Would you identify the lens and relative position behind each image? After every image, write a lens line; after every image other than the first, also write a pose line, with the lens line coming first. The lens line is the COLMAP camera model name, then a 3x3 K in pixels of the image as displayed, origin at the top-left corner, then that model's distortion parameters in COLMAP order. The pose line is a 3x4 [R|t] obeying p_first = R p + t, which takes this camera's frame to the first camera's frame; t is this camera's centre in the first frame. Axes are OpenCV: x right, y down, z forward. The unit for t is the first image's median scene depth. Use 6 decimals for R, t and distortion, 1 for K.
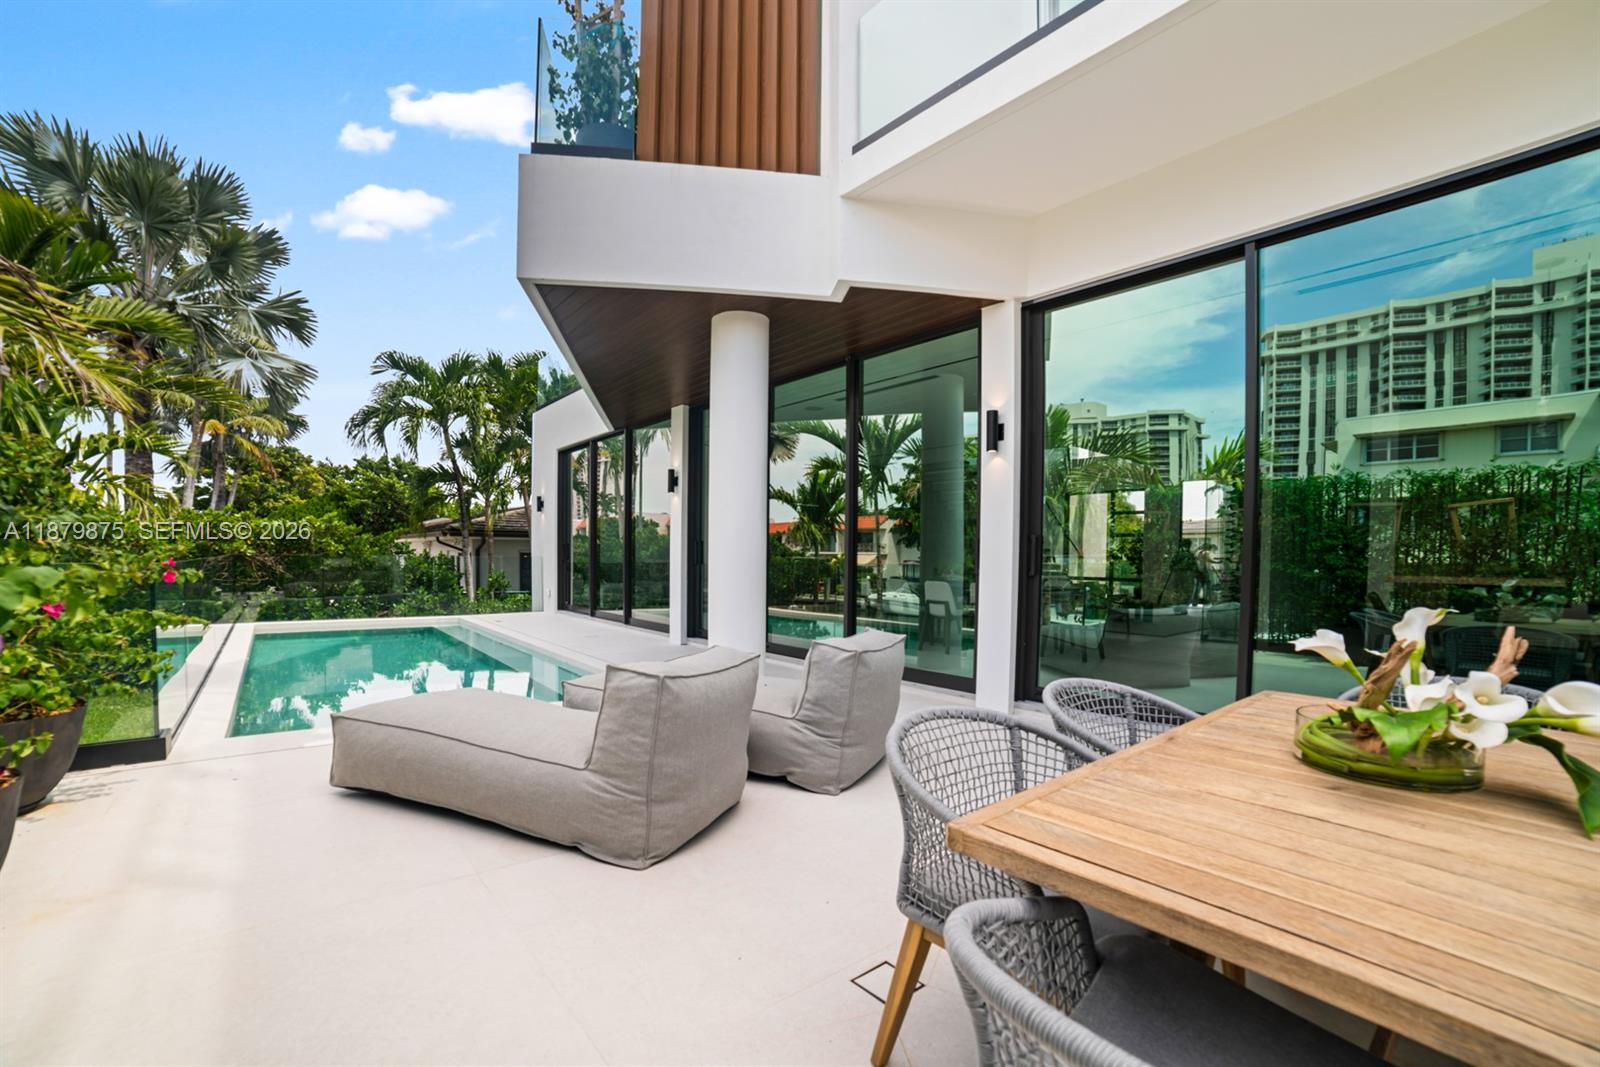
lens RADIAL K [[617.3, 0, 798.0], [0, 617.3, 548.6], [0, 0, 1]] dist [-0.080444, 0.016306]
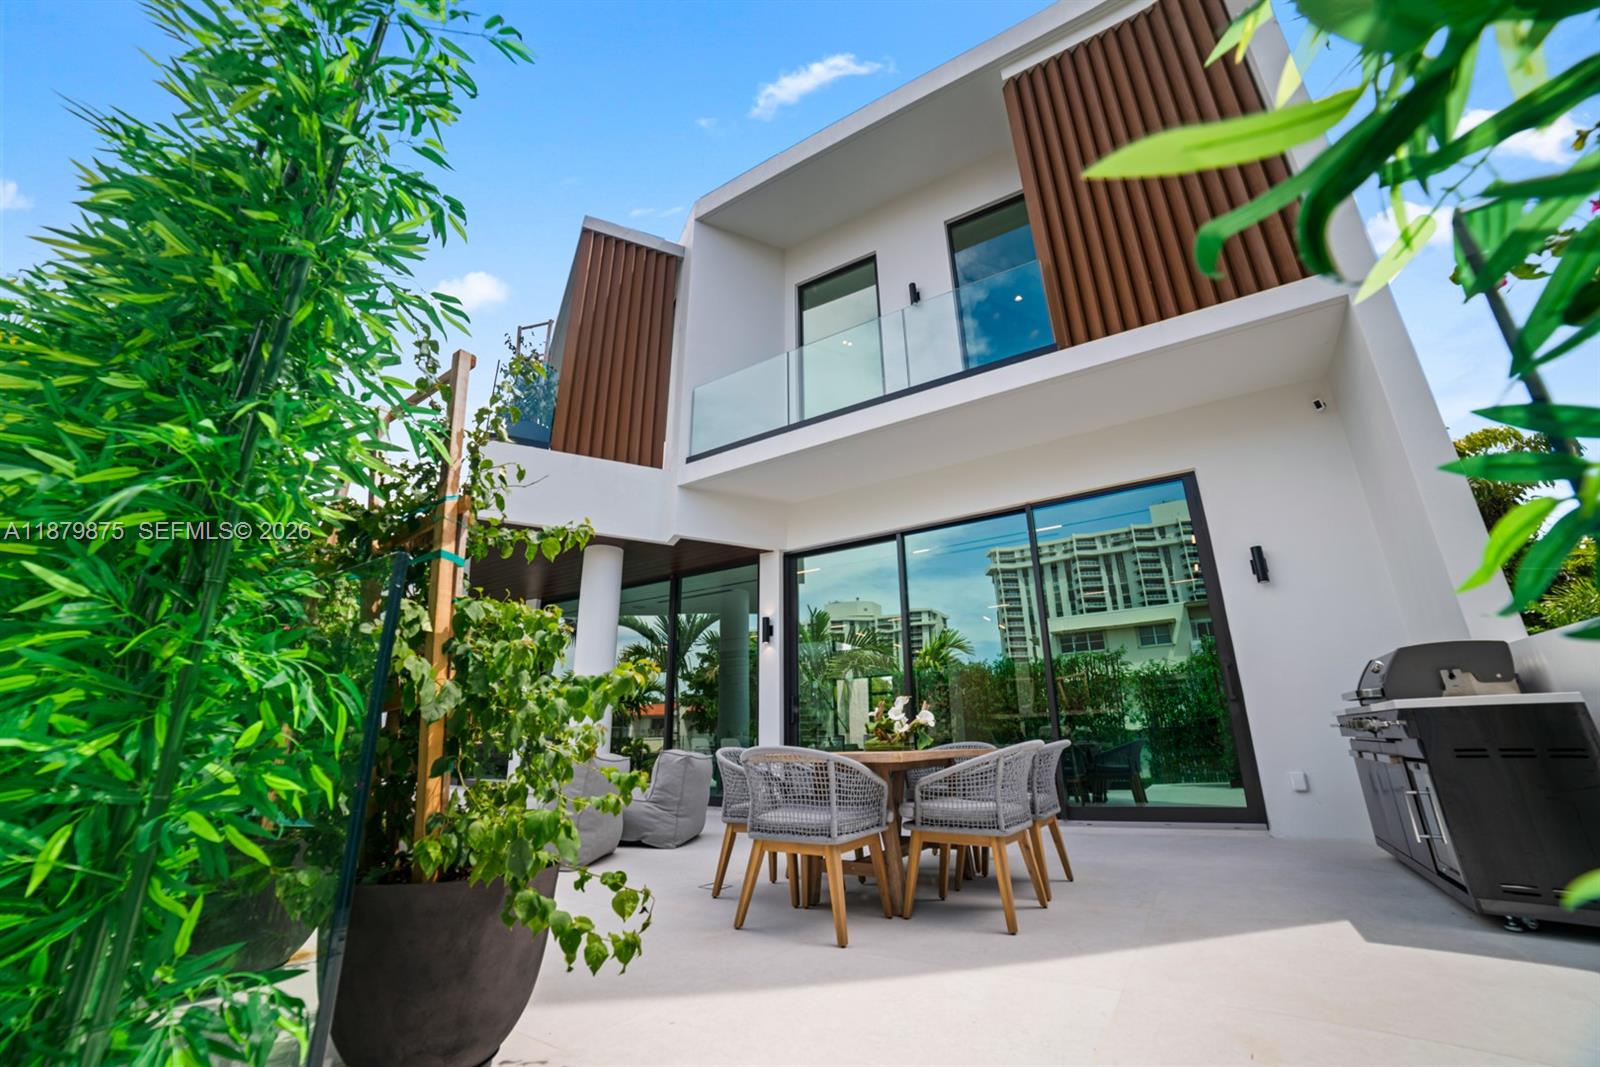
lens RADIAL K [[617.3, 0, 798.0], [0, 617.3, 548.6], [0, 0, 1]] dist [-0.080444, 0.016306]
pose [[0.944120, 0.073759, 0.321243, -0.069030], [0.027231, 0.953851, -0.299042, 0.045076], [-0.328475, 0.291079, 0.898542, -0.272005]]
